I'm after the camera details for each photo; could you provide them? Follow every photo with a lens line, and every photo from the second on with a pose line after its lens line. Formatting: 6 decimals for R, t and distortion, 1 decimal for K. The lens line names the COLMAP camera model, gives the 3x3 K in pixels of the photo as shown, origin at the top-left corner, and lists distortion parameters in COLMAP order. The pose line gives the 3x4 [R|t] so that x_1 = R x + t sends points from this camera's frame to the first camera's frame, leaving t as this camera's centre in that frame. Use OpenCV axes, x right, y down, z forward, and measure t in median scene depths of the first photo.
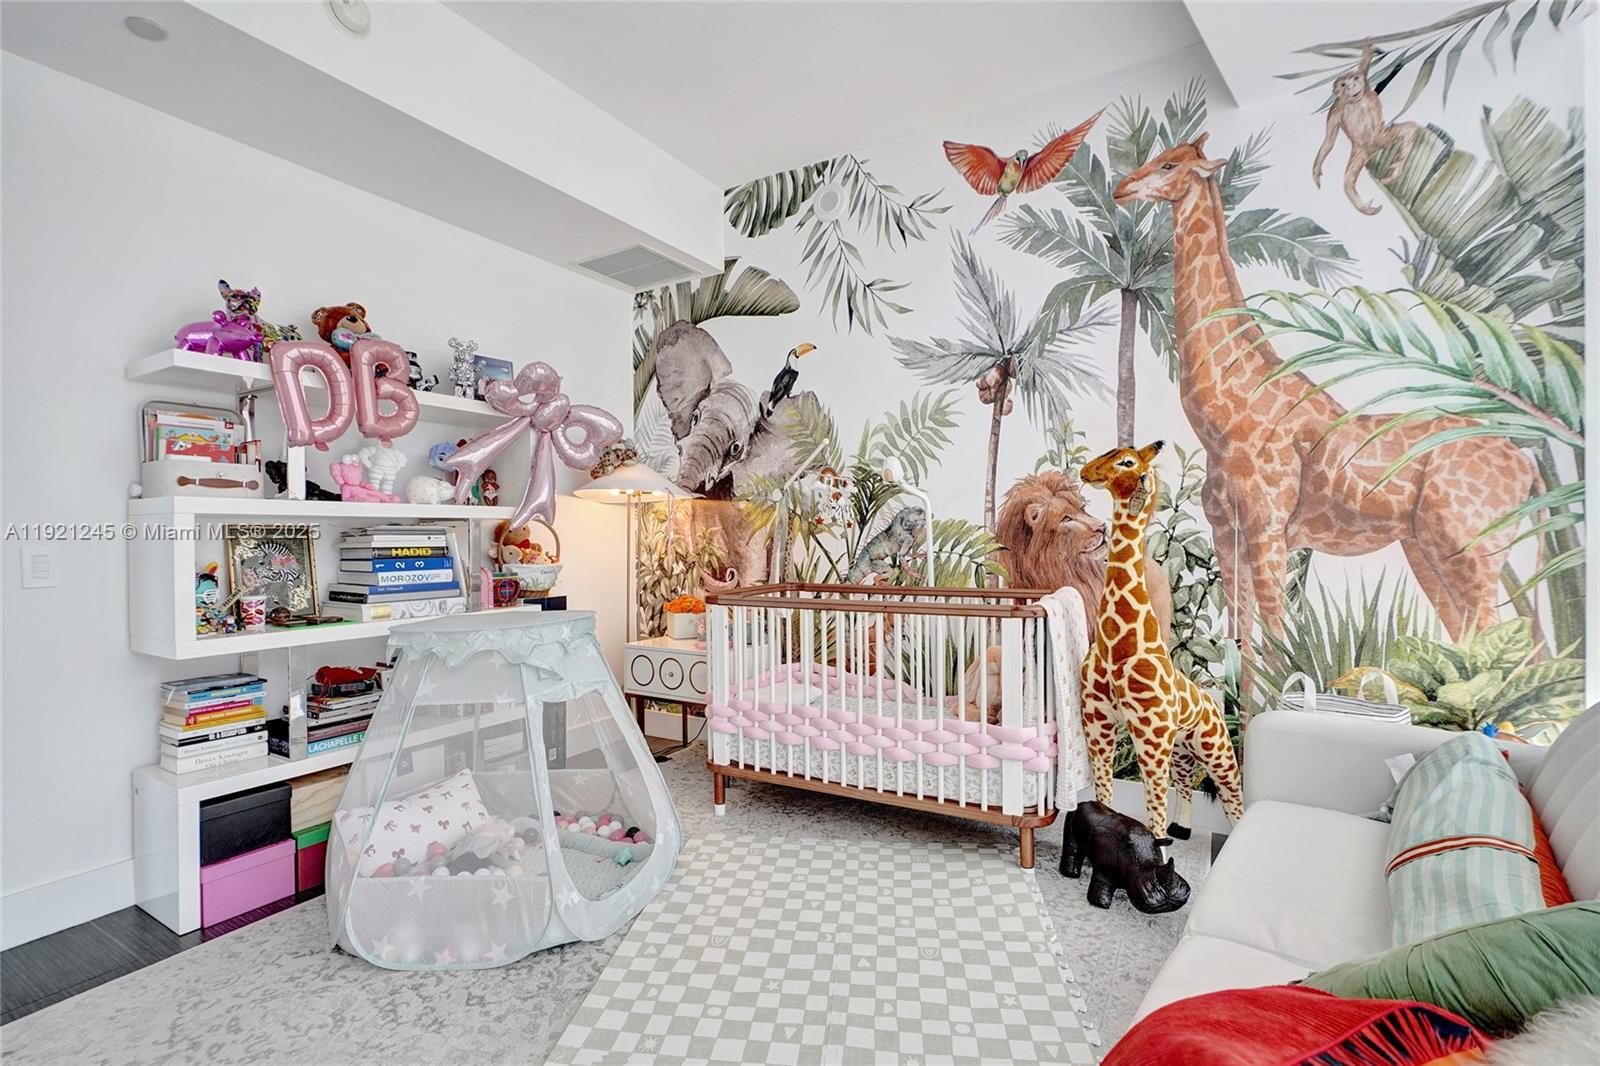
lens RADIAL K [[734.1, 0, 802.4], [0, 734.1, 535.2], [0, 0, 1]] dist [0.001151, 0.000463]
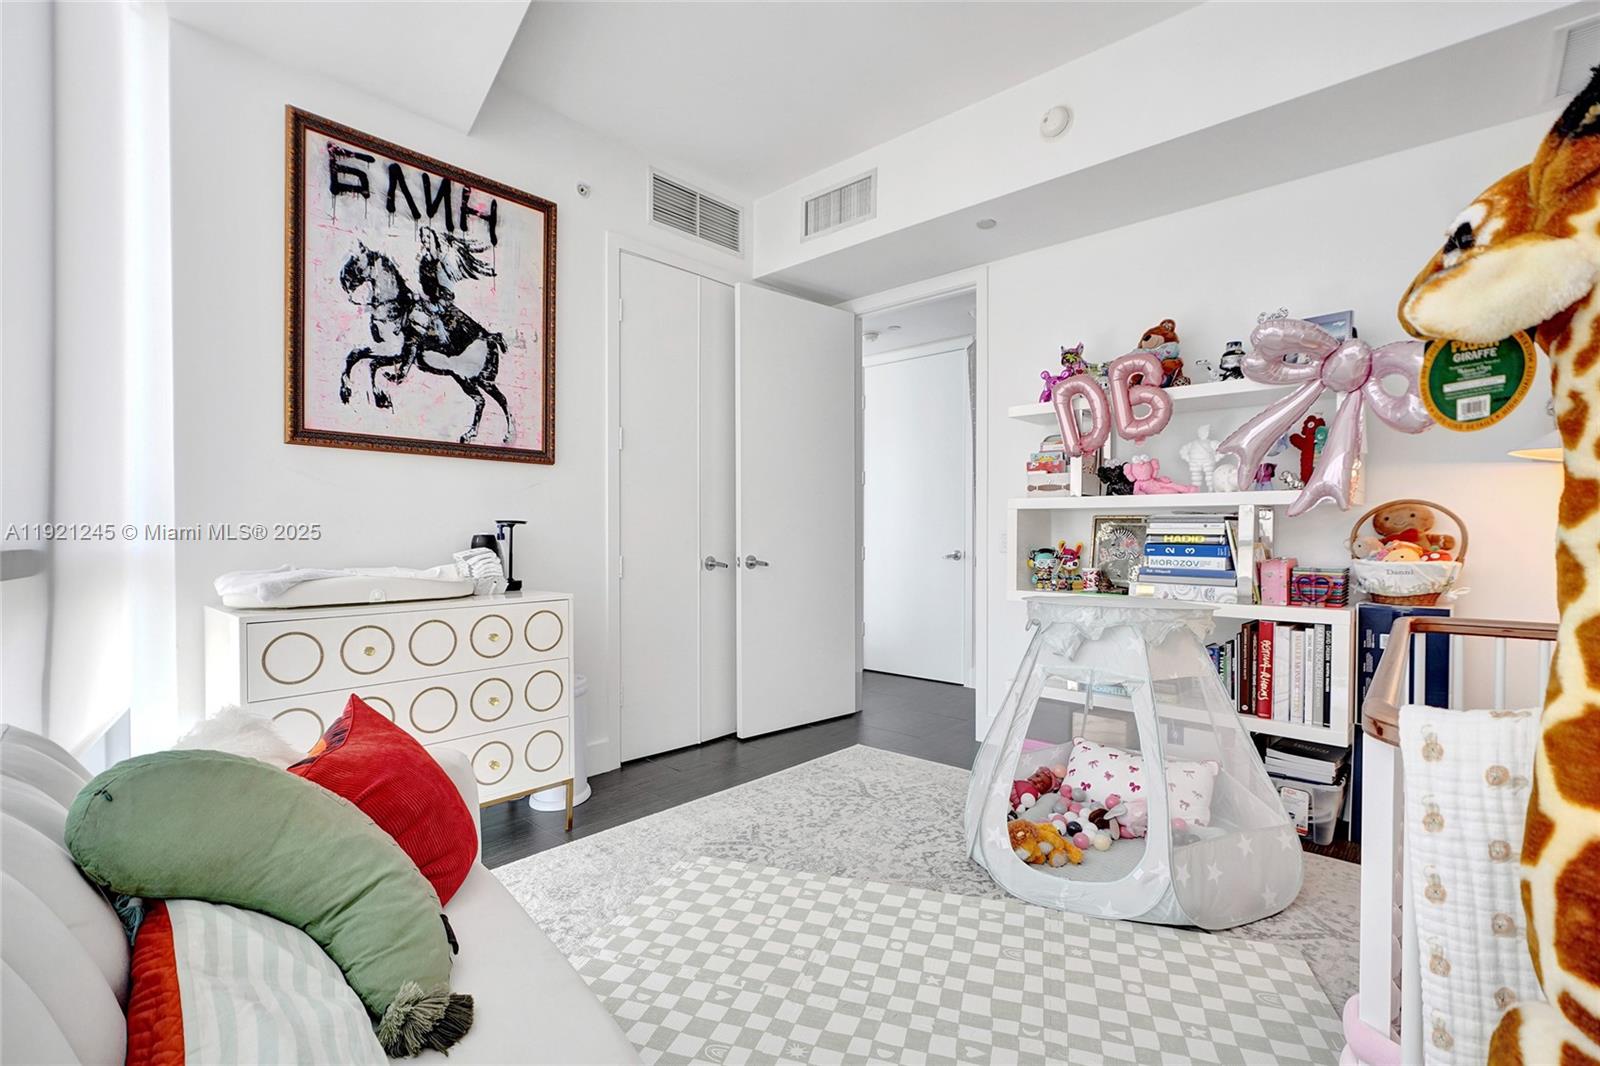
lens RADIAL K [[734.1, 0, 803.2], [0, 734.1, 532.3], [0, 0, 1]] dist [0.001151, 0.000463]
pose [[-0.199081, 0.007879, -0.979951, 0.764934], [-0.005165, 0.999945, 0.009089, 0.007686], [0.979969, 0.006871, -0.199030, 0.825700]]
